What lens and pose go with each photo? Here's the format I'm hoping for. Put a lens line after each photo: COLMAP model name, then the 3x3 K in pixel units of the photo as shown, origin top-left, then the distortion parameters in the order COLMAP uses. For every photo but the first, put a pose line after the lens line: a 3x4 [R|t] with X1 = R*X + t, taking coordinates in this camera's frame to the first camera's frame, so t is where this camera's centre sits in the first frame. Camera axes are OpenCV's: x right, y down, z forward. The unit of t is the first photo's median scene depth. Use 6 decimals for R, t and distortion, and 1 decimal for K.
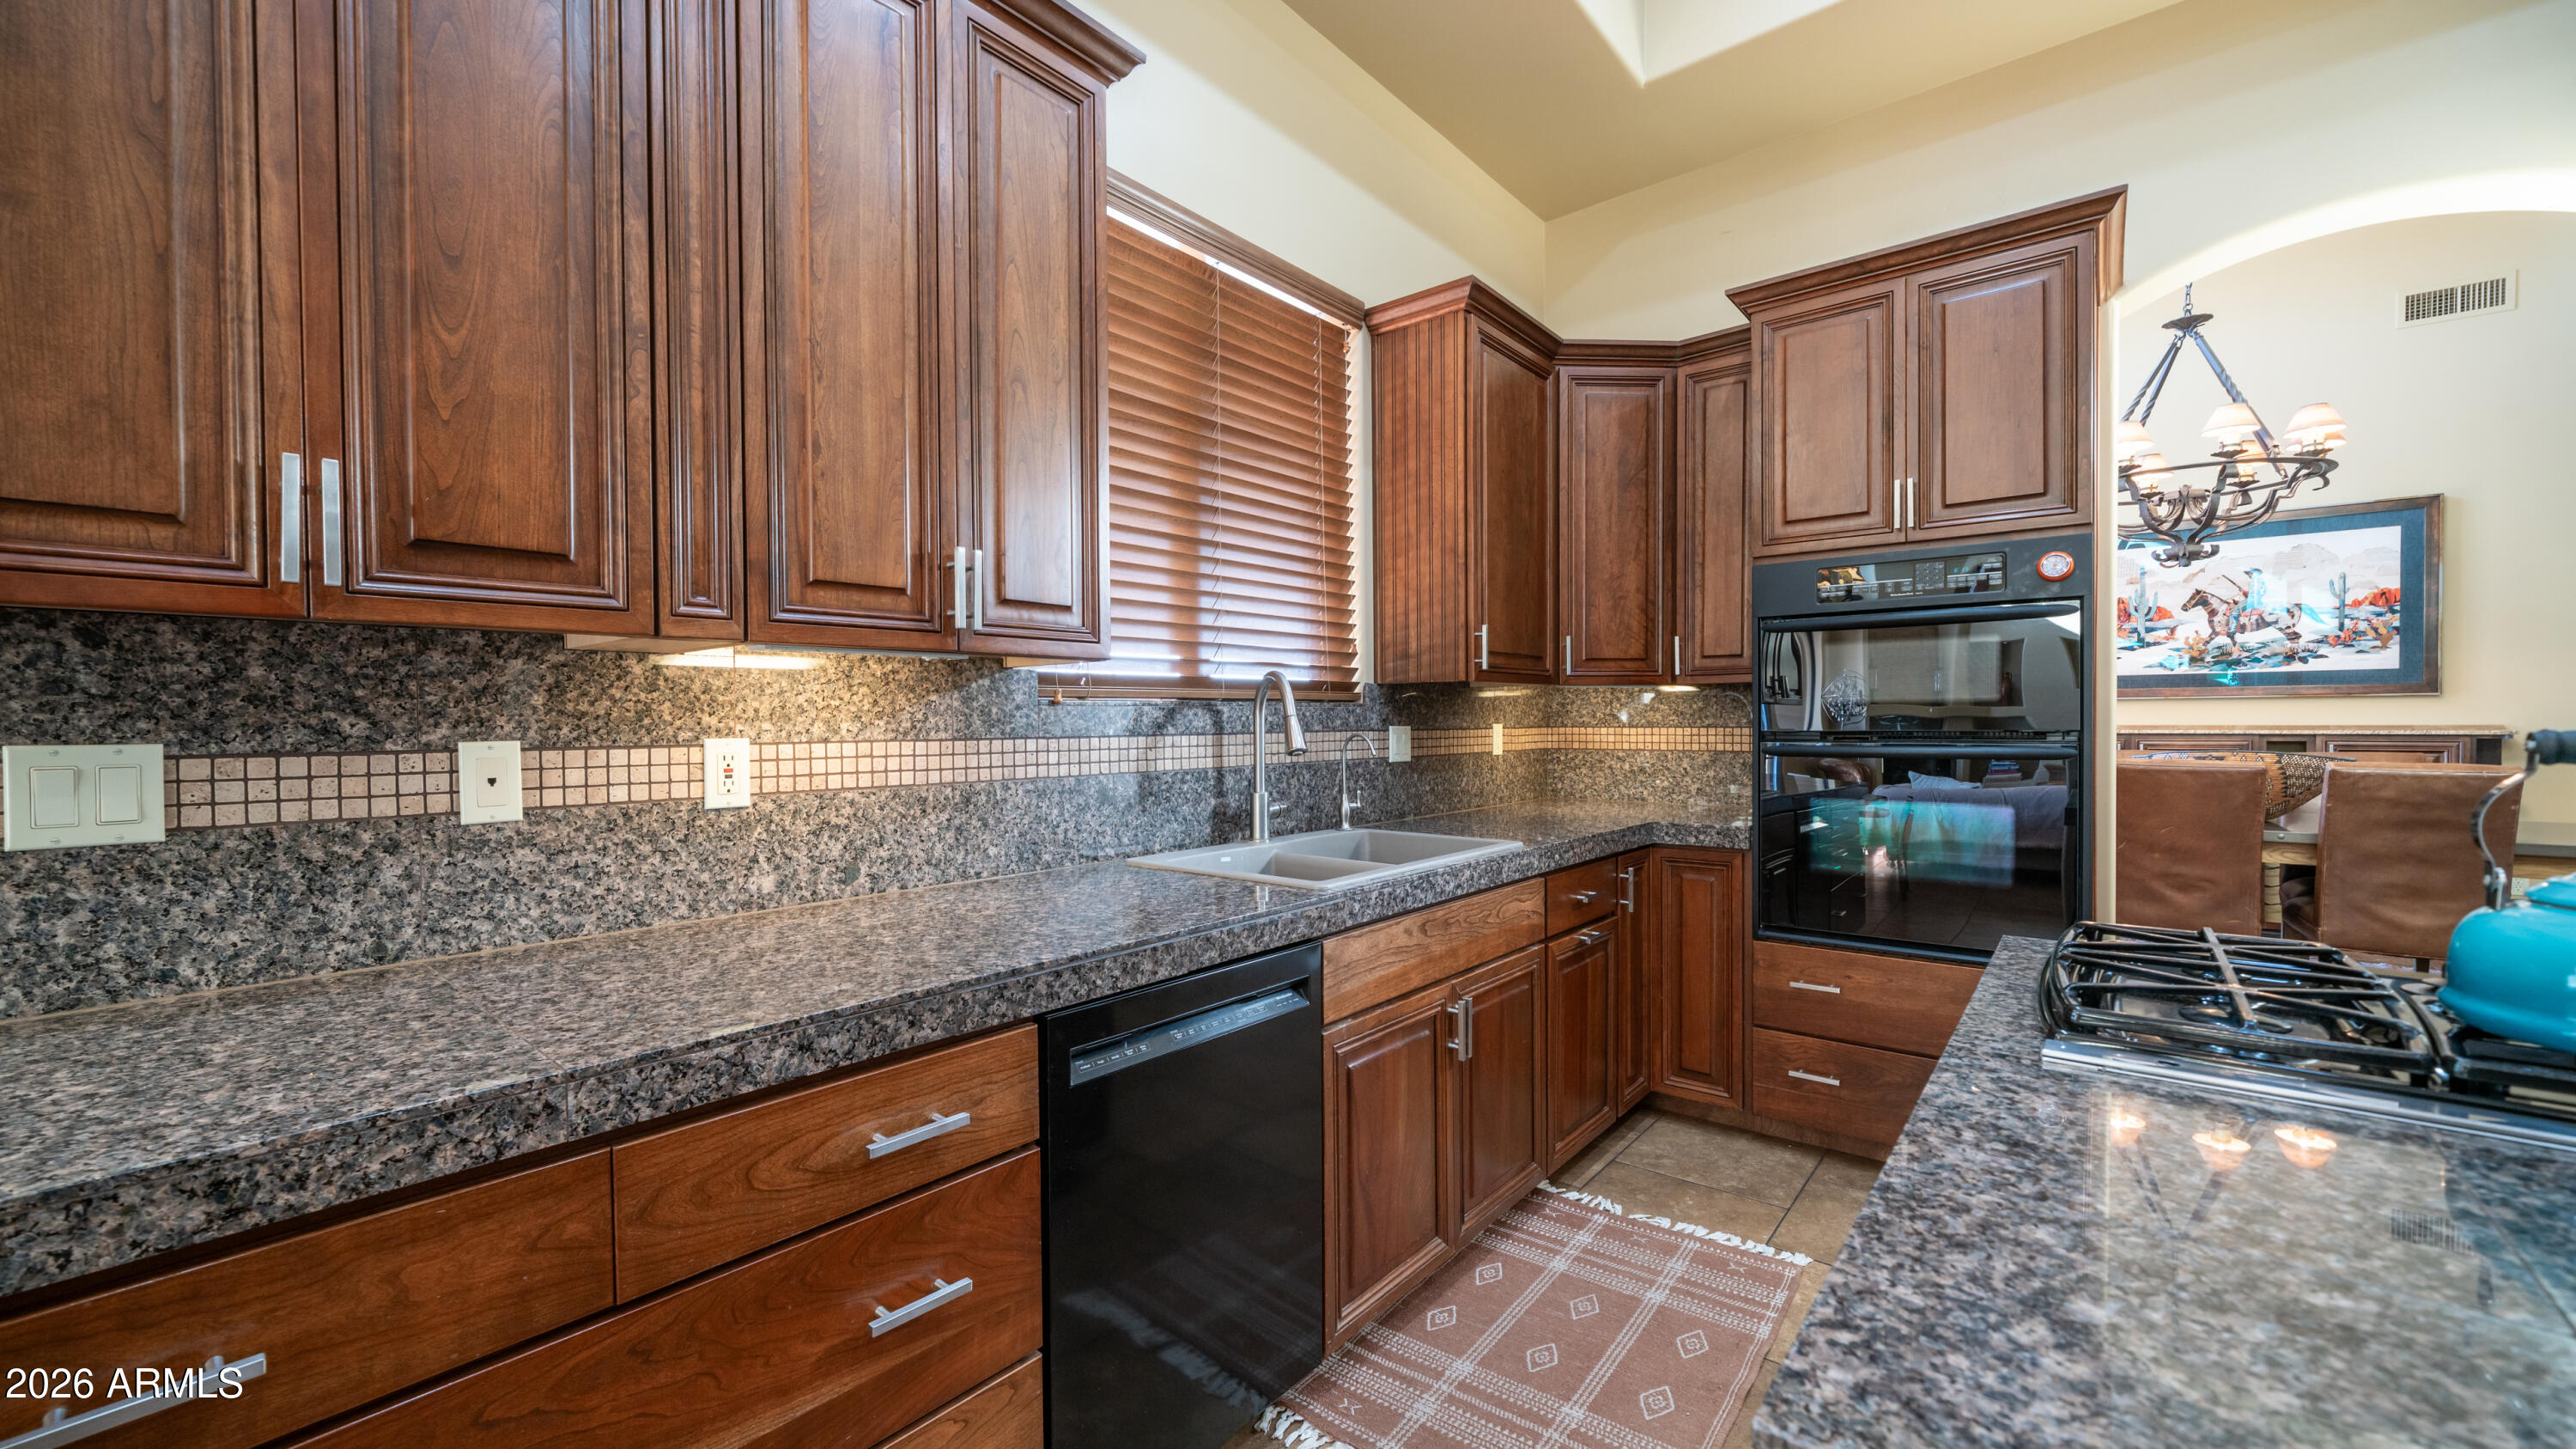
lens RADIAL K [[1017.8, 0, 1290.2], [0, 1017.8, 727.0], [0, 0, 1]] dist [-0.007670, 0.001400]
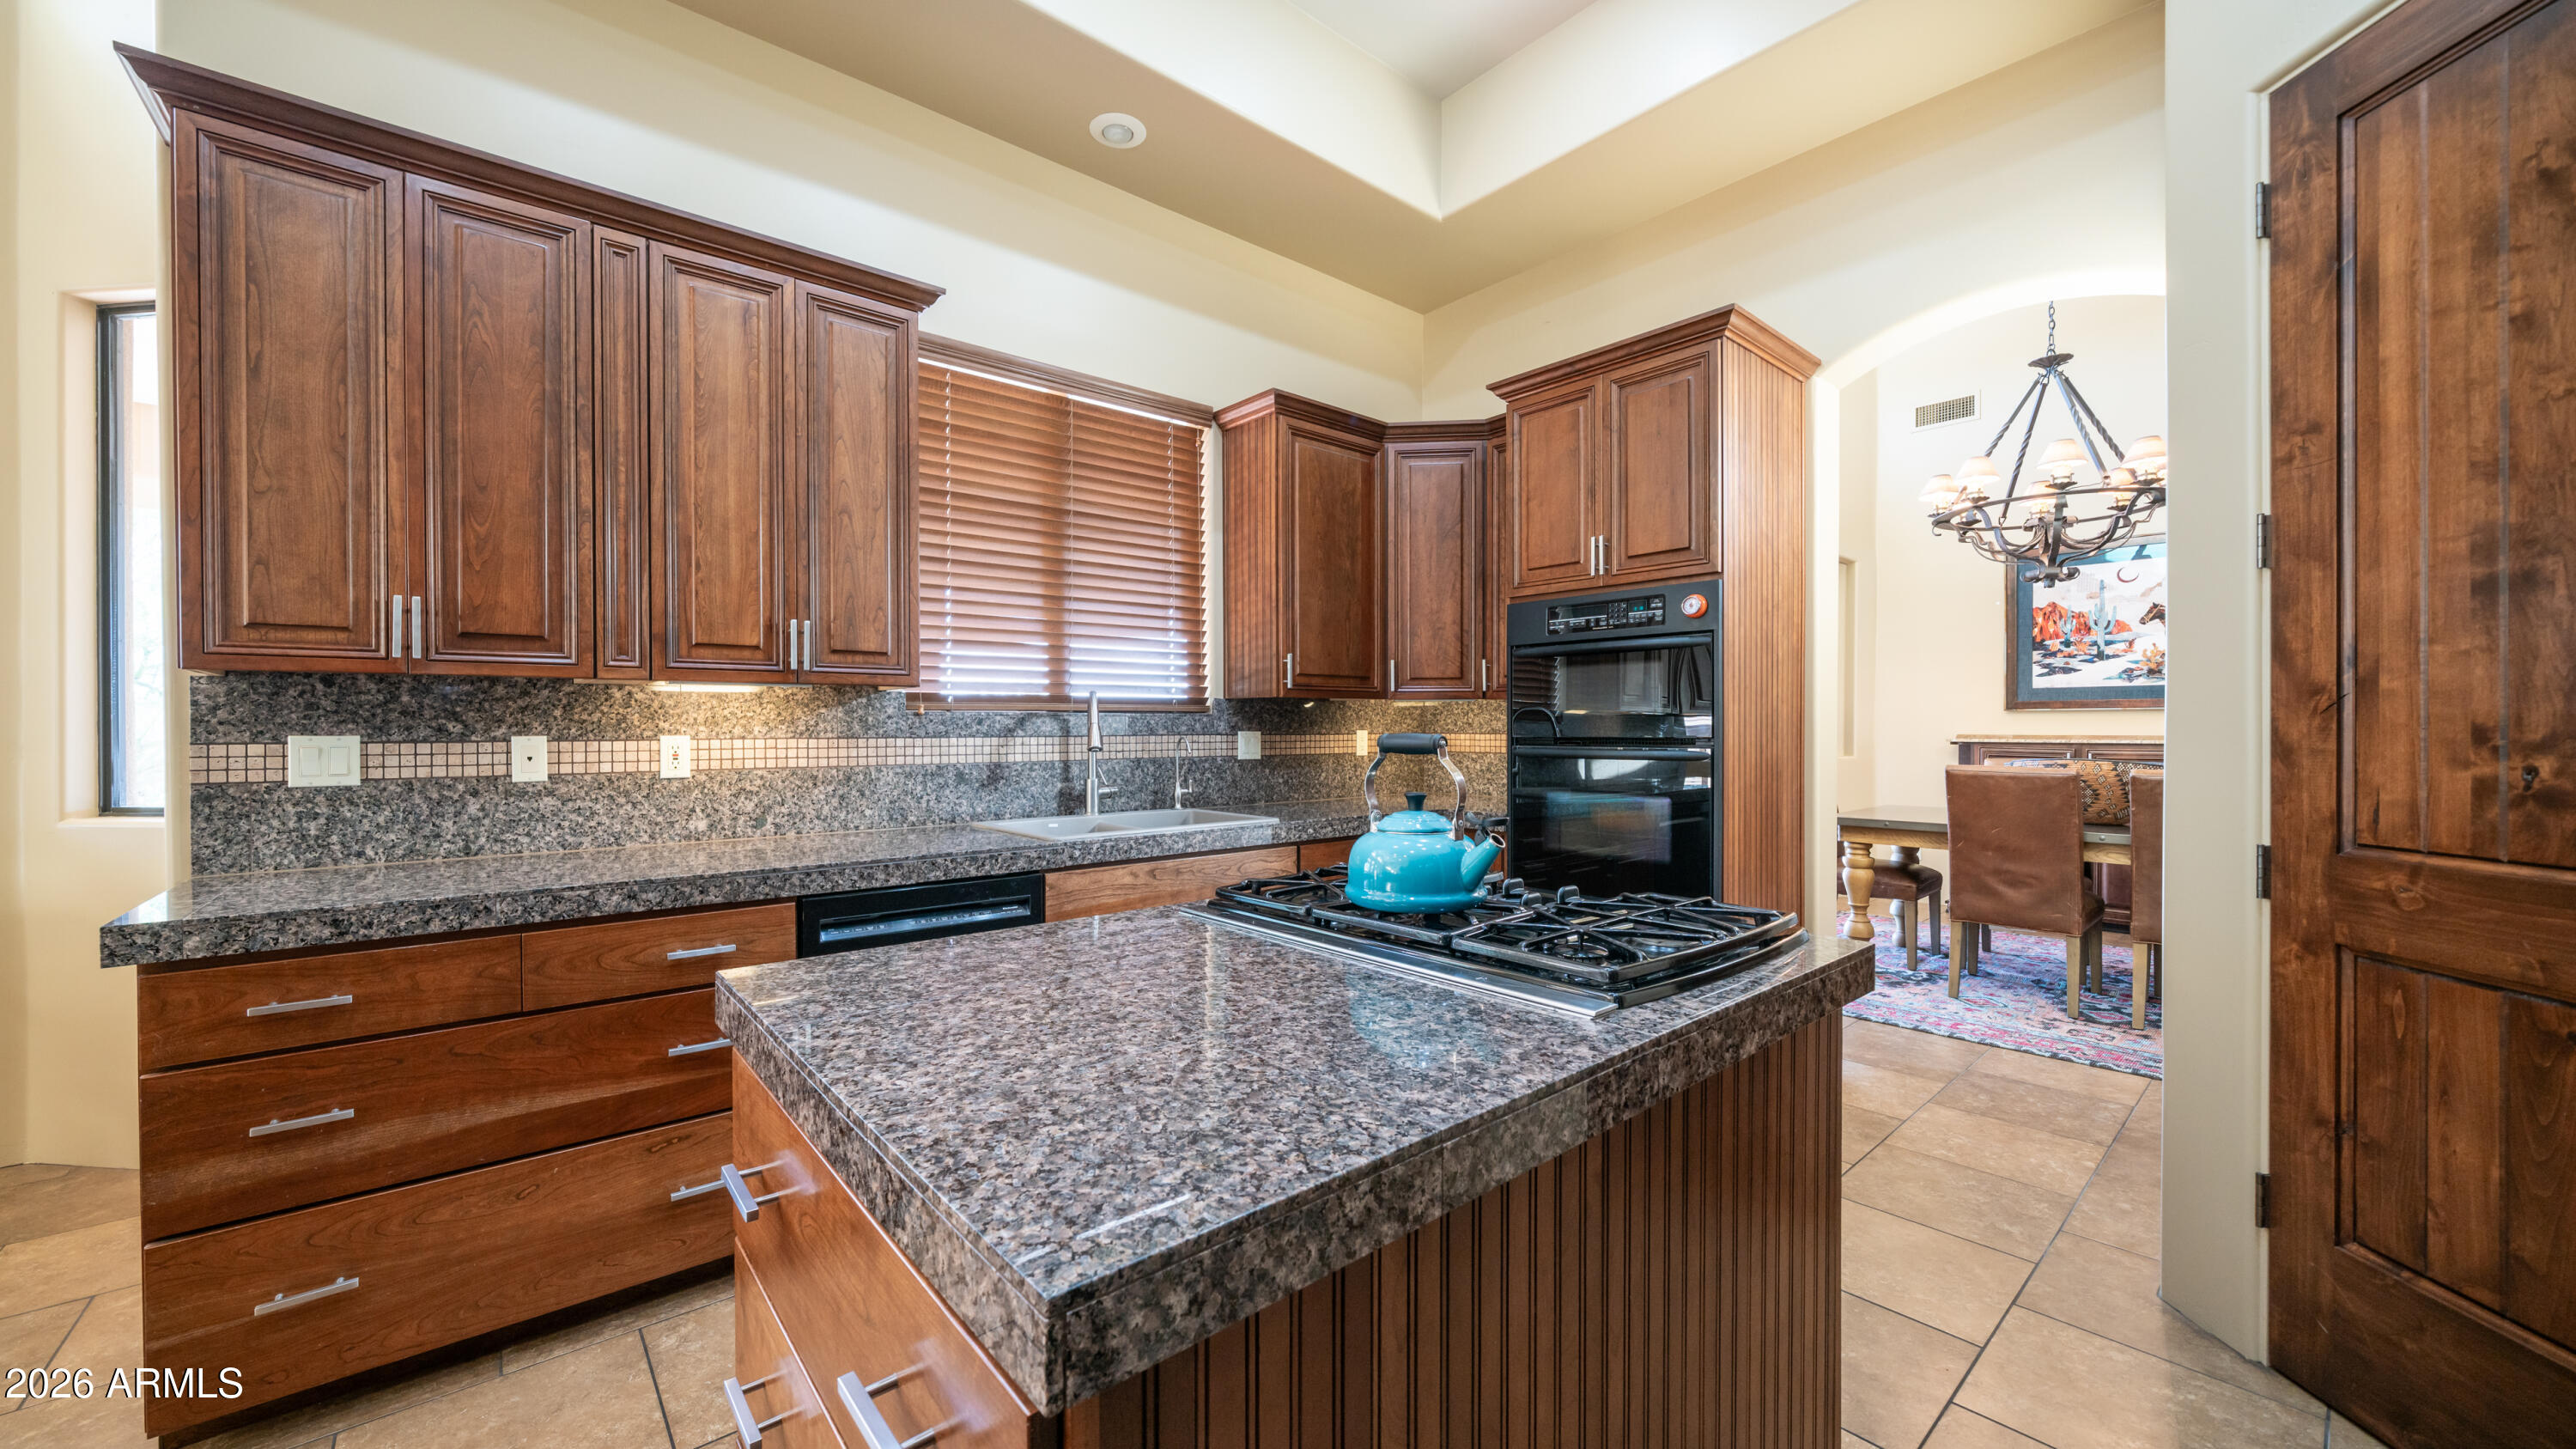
lens RADIAL K [[972.8, 0, 1285.9], [0, 972.8, 726.6], [0, 0, 1]] dist [-0.007974, -0.000332]
pose [[0.986625, 0.004269, -0.162953, 0.614141], [-0.005427, 0.999963, -0.006657, 0.001111], [0.162919, 0.007452, 0.986611, -0.355193]]
